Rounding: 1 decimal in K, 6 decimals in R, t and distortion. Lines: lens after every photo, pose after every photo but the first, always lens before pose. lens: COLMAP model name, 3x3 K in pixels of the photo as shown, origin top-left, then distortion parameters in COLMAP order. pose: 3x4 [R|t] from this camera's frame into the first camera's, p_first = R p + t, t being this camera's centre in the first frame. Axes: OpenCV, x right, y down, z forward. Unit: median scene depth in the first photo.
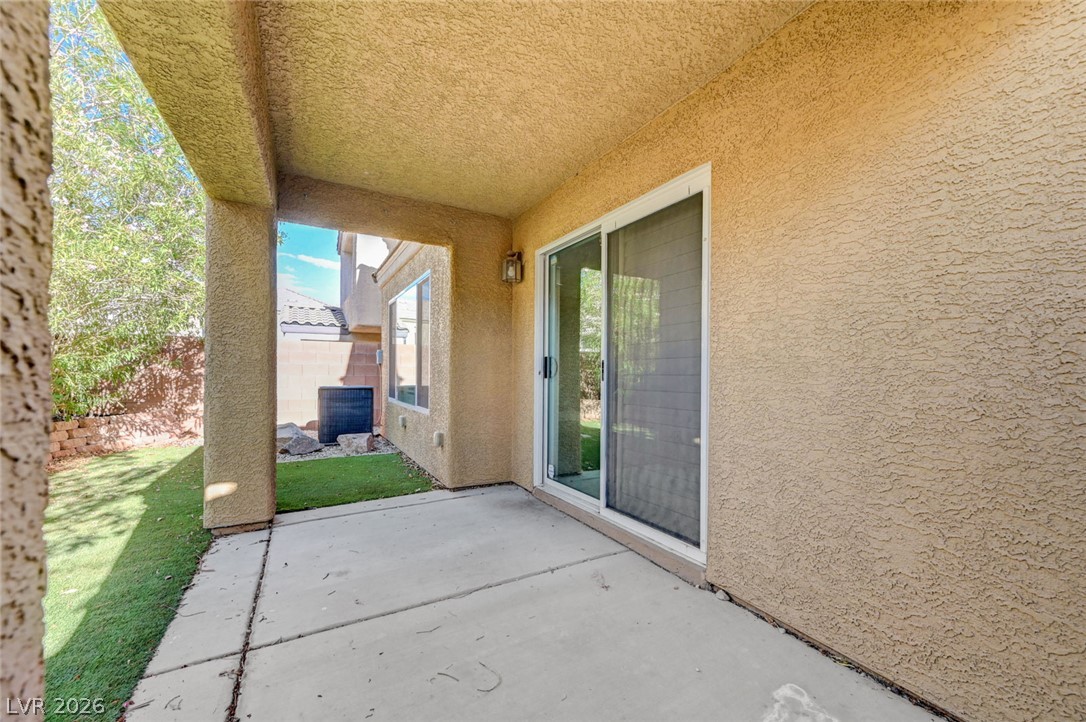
lens RADIAL K [[431.1, 0, 537.6], [0, 431.1, 370.2], [0, 0, 1]] dist [0.001829, 0.000288]
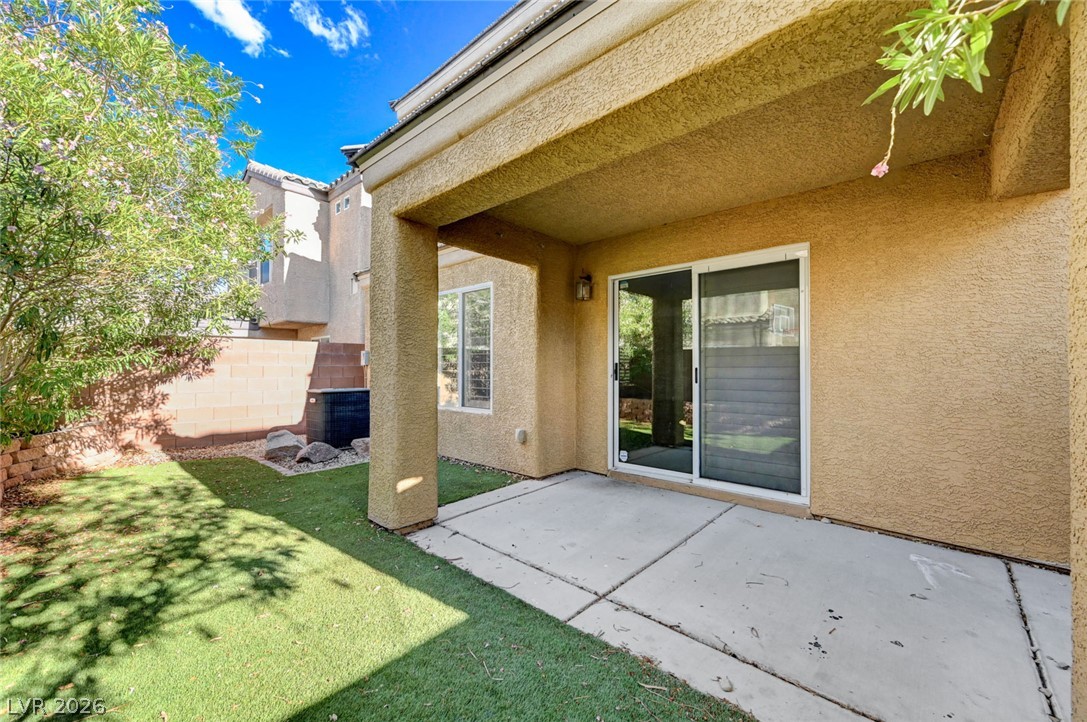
lens RADIAL K [[431.5, 0, 532.5], [0, 431.5, 359.8], [0, 0, 1]] dist [0.001829, 0.000288]
pose [[0.949818, -0.001893, 0.312798, -0.908163], [0.005080, 0.999943, -0.009374, -0.045910], [-0.312763, 0.010493, 0.949773, -0.139074]]
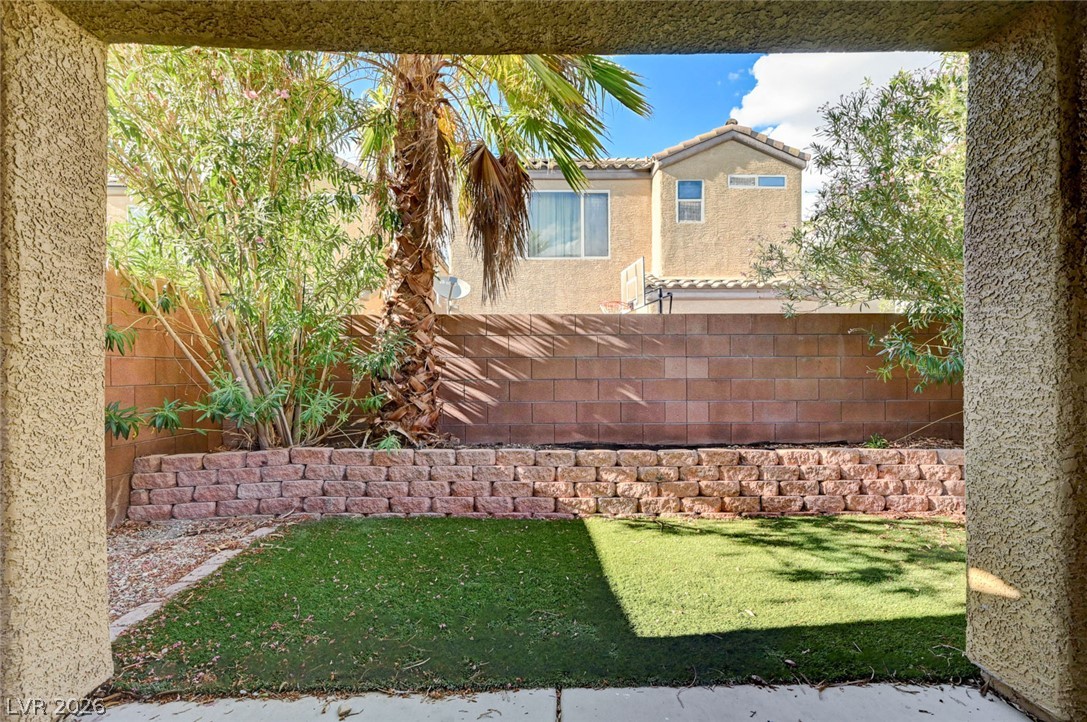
lens RADIAL K [[524.9, 0, 547.8], [0, 524.9, 368.9], [0, 0, 1]] dist [0.013053, 0.001315]
pose [[-0.462720, -0.007397, -0.886474, 0.094814], [0.005089, 0.999927, -0.011000, 0.005553], [0.886490, -0.009601, -0.462648, 0.985085]]
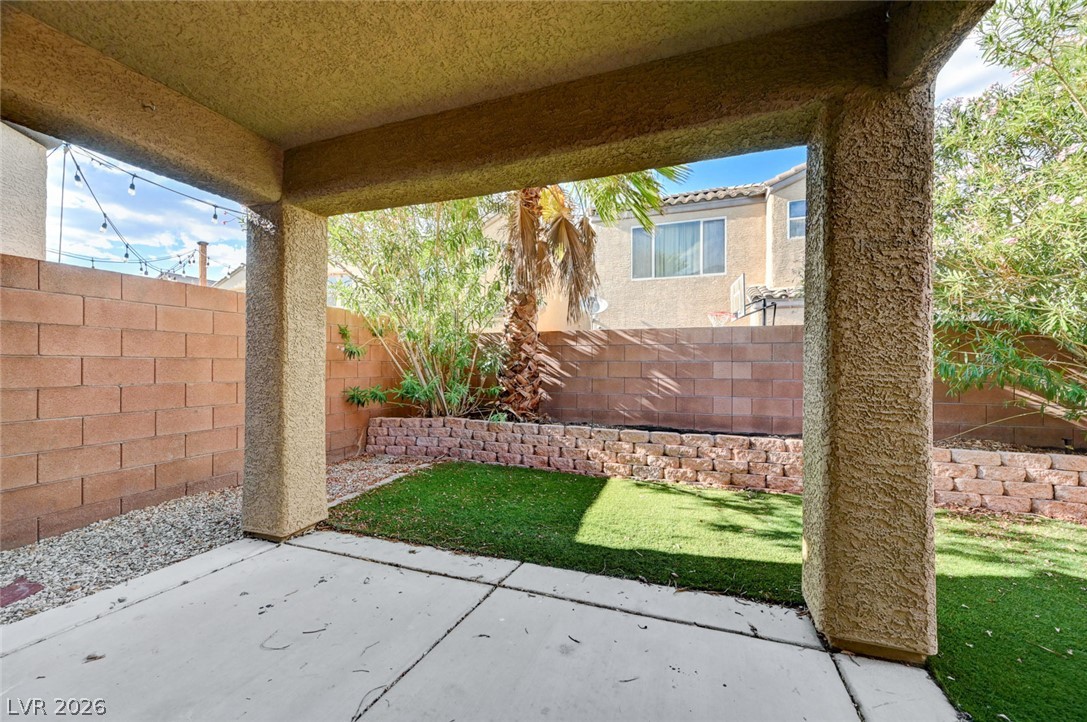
lens RADIAL K [[431.5, 0, 548.1], [0, 431.5, 363.7], [0, 0, 1]] dist [0.001829, 0.000288]
pose [[-0.749474, -0.014003, -0.661885, 0.071596], [-0.006414, 0.999883, -0.013891, -0.015104], [0.662002, -0.006166, -0.749477, 1.482895]]
